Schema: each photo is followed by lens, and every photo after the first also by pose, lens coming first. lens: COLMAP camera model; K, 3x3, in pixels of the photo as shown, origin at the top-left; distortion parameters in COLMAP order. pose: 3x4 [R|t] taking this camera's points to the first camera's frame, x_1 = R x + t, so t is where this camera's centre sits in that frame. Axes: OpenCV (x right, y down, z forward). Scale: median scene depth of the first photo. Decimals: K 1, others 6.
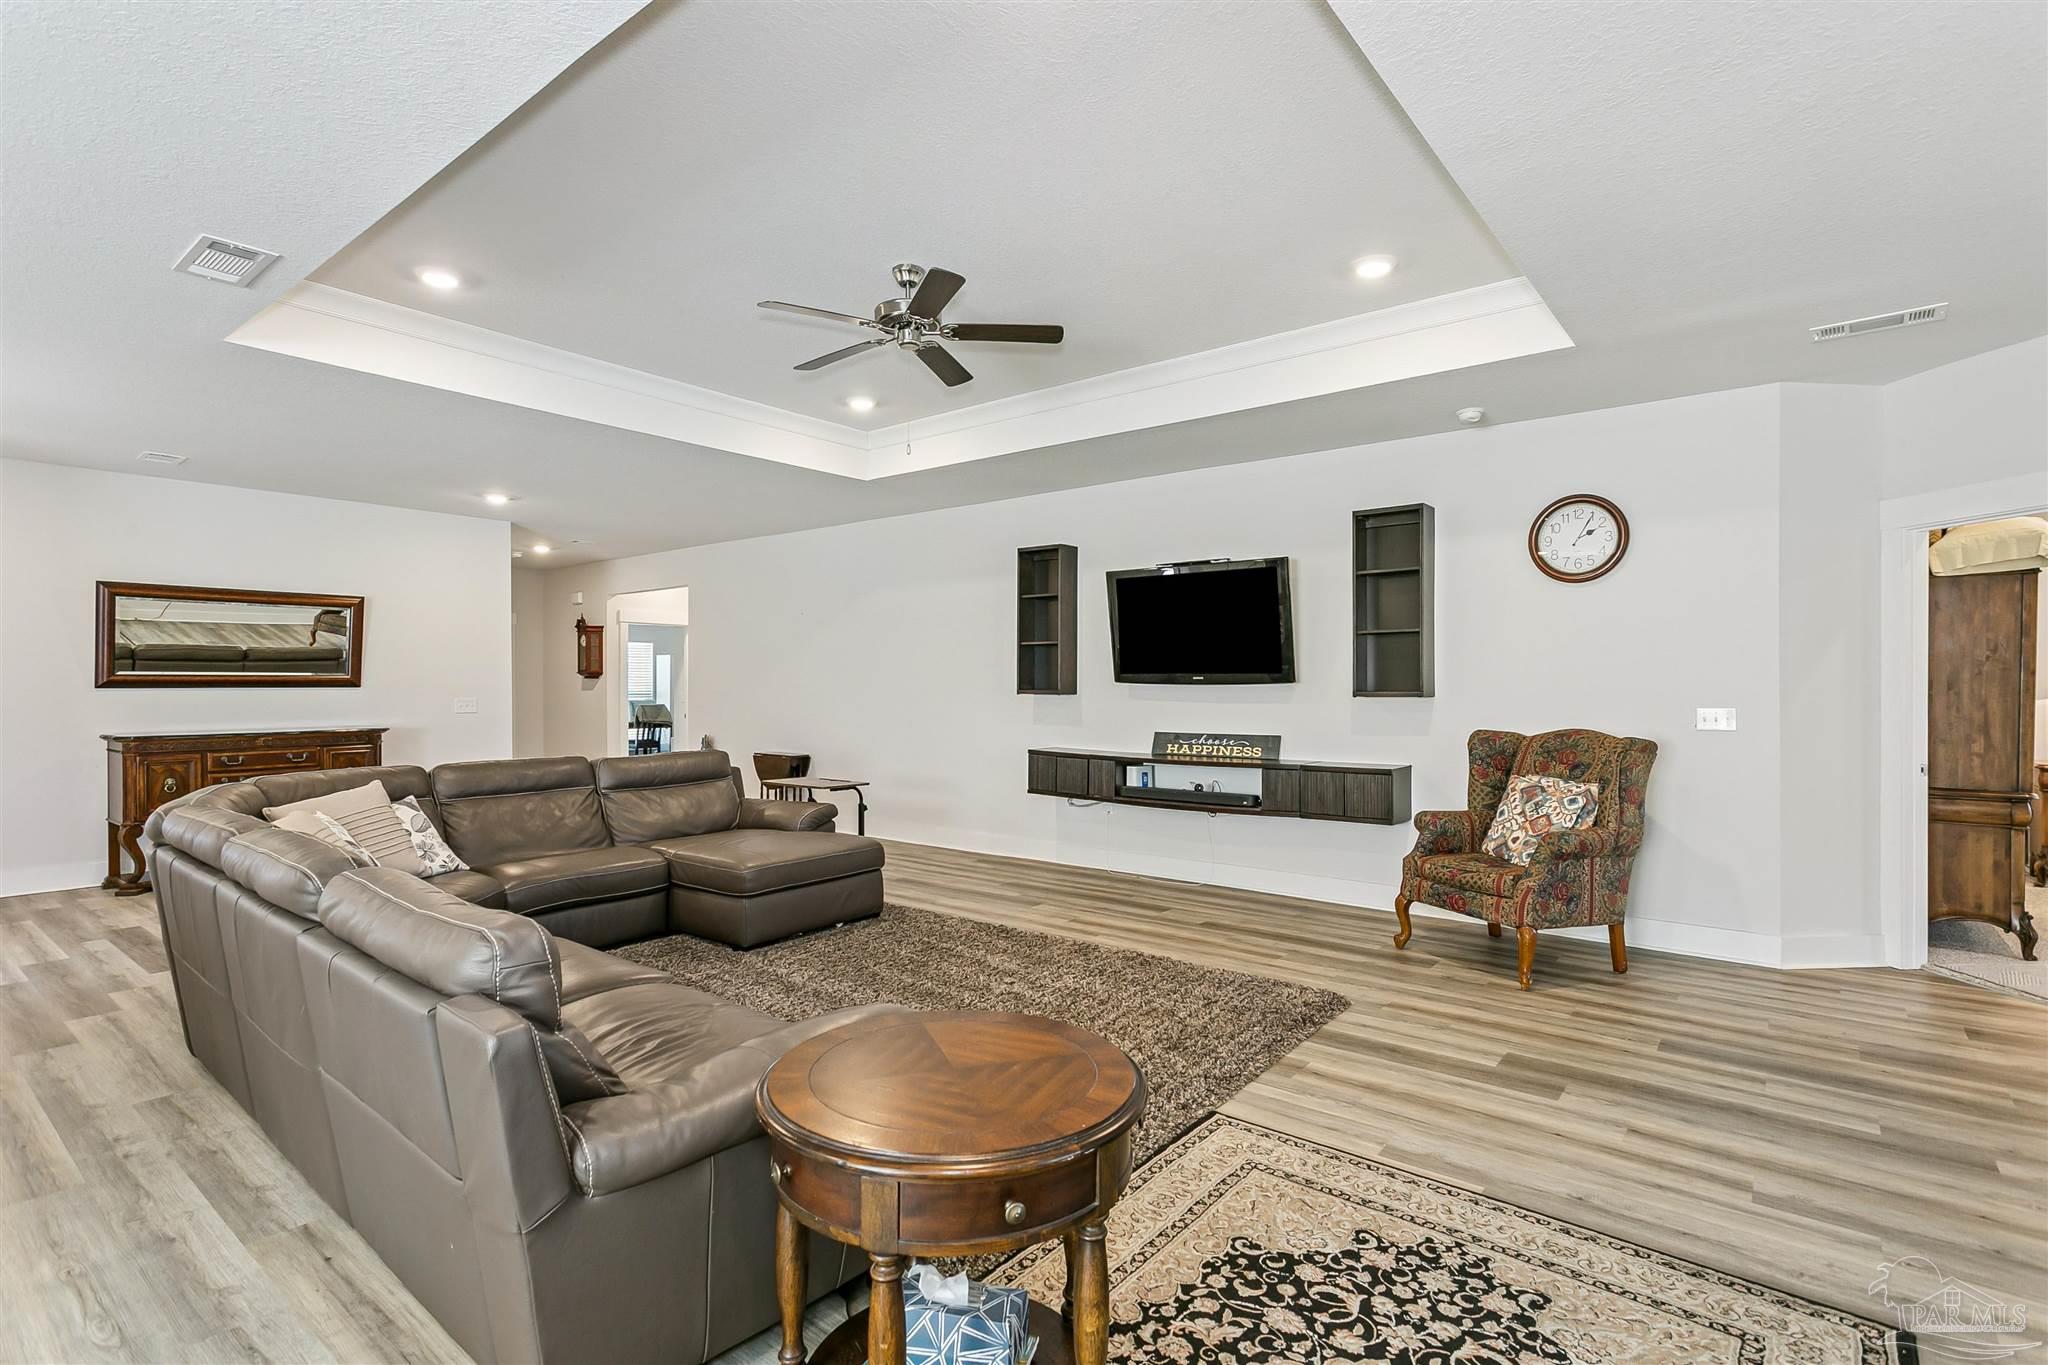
lens RADIAL K [[985.6, 0, 1028.1], [0, 985.6, 687.0], [0, 0, 1]] dist [-0.004707, 0.002898]
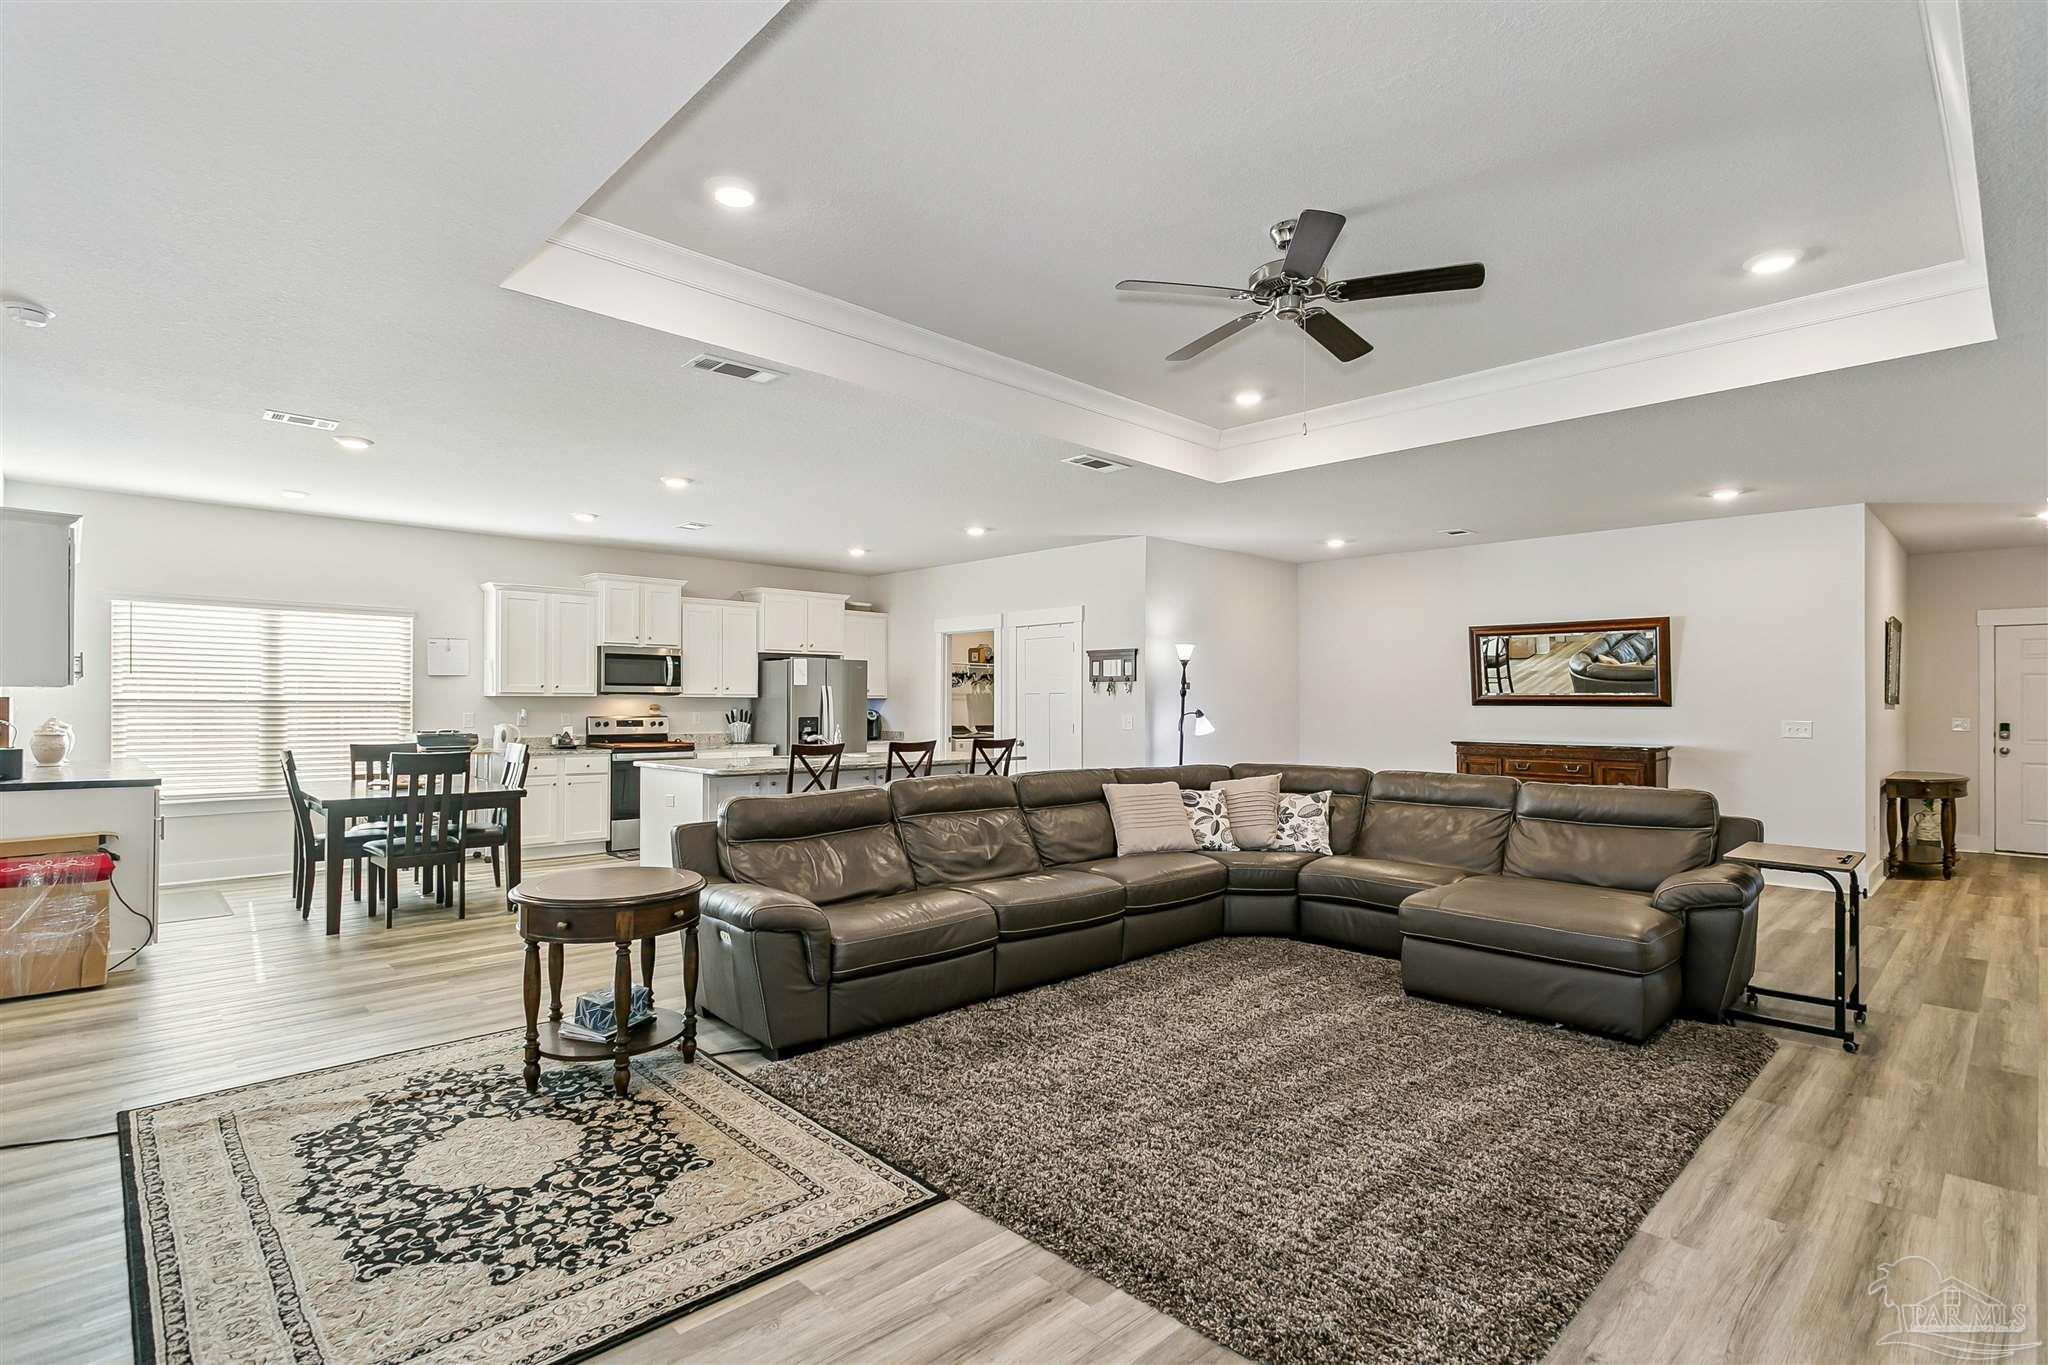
lens RADIAL K [[985.6, 0, 994.6], [0, 985.6, 700.8], [0, 0, 1]] dist [-0.004707, 0.002898]
pose [[-0.146620, 0.001962, -0.989191, 1.021094], [-0.010526, 0.999938, 0.003543, -0.004777], [0.989137, 0.010931, -0.146590, 1.149637]]
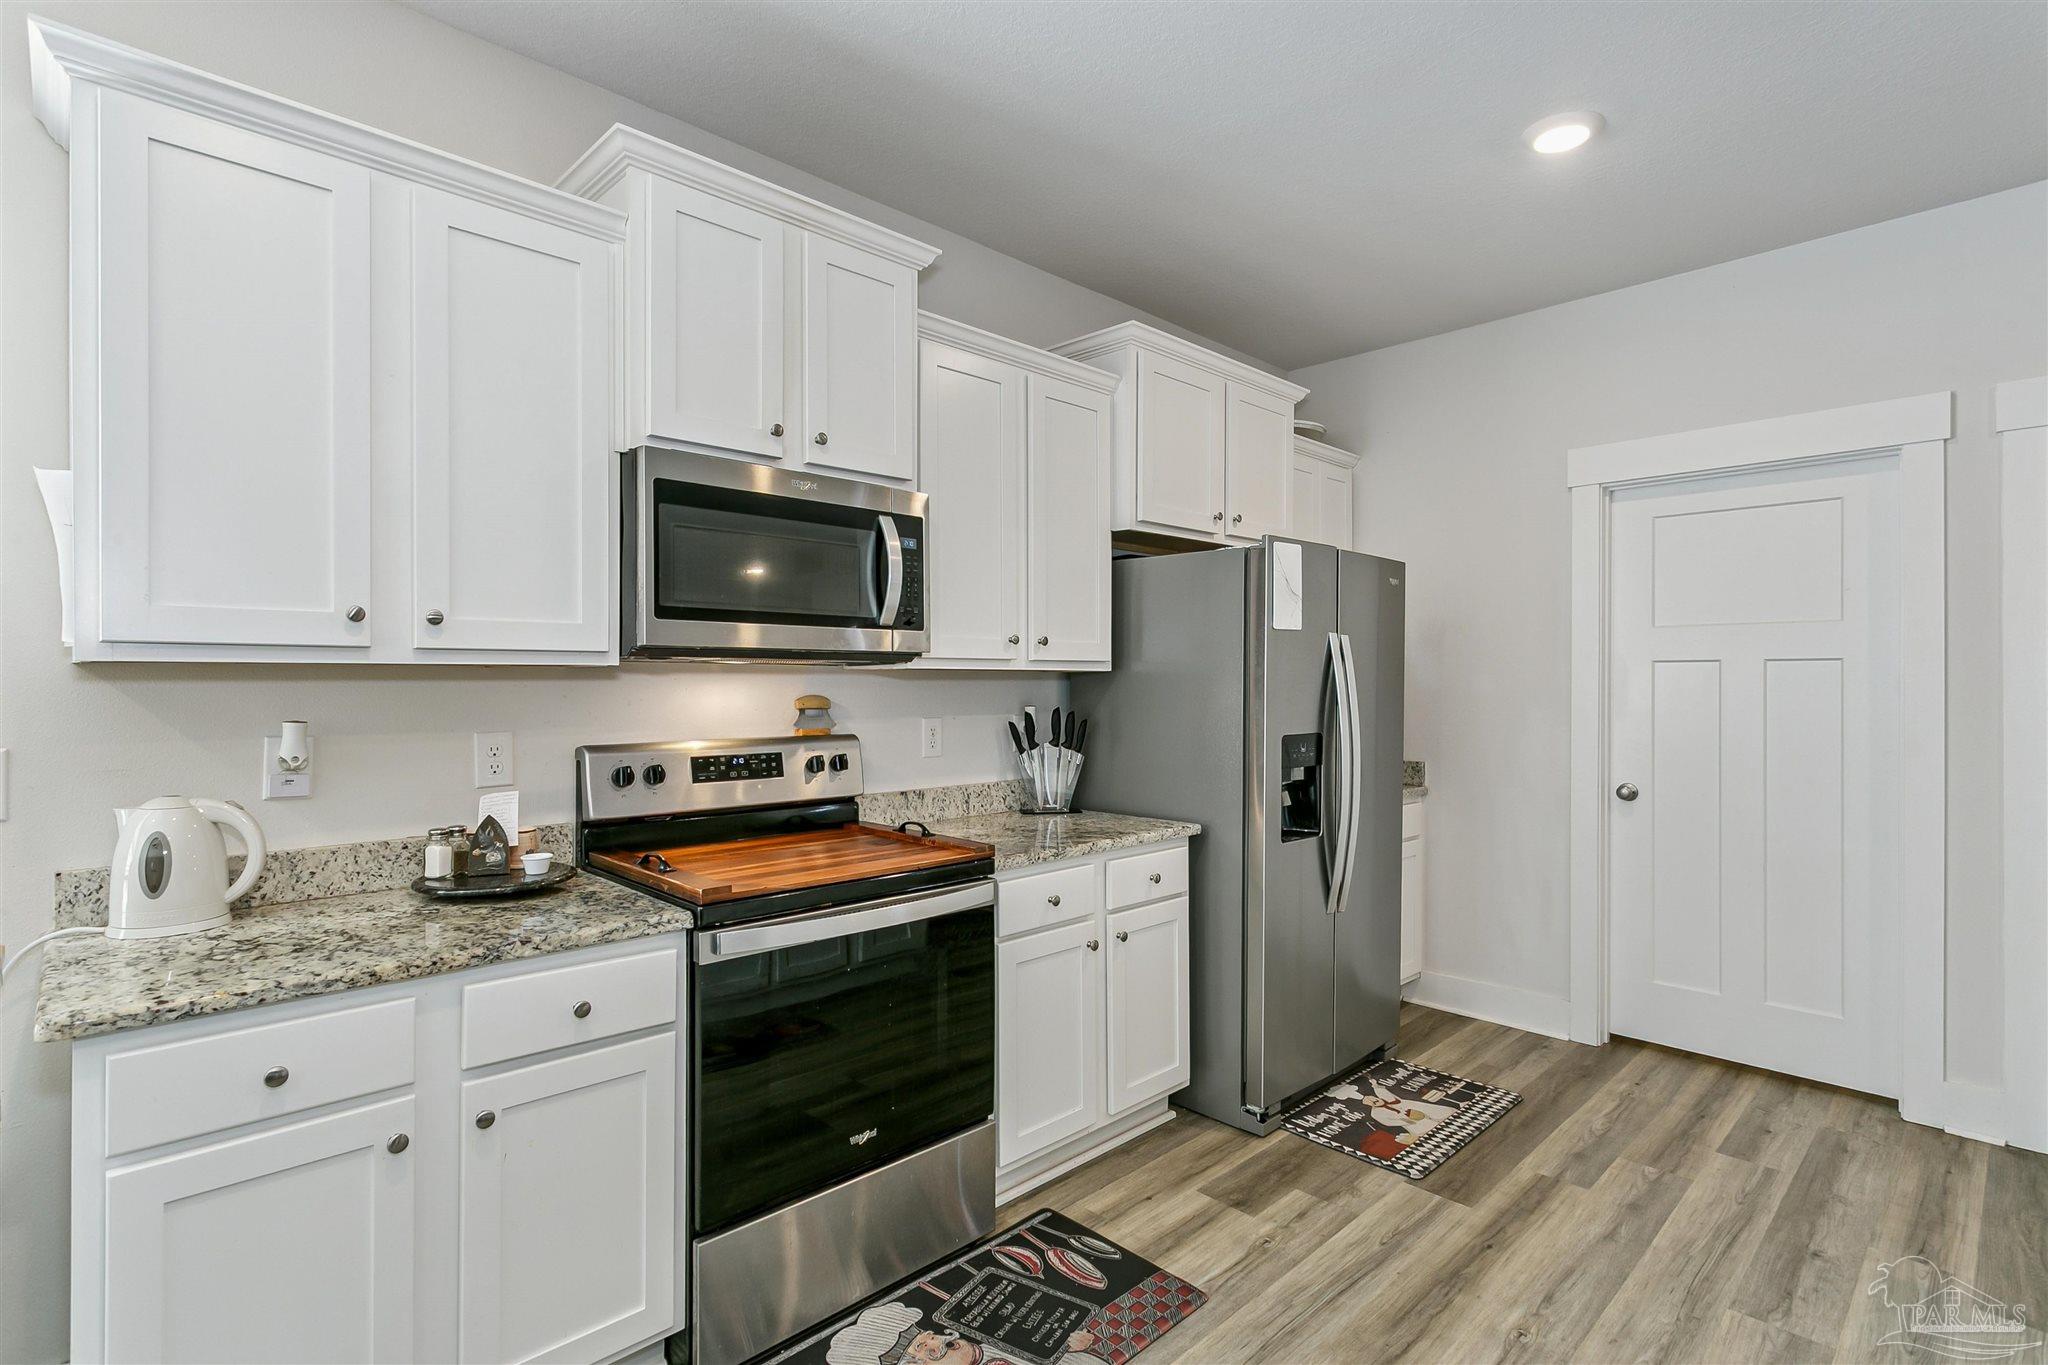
lens RADIAL K [[985.6, 0, 980.2], [0, 985.6, 681.8], [0, 0, 1]] dist [-0.004707, 0.002898]
pose [[-0.159741, 0.004709, -0.987148, -0.941116], [-0.007991, 0.999950, 0.006063, 0.009082], [0.987127, 0.008857, -0.159695, -0.018476]]
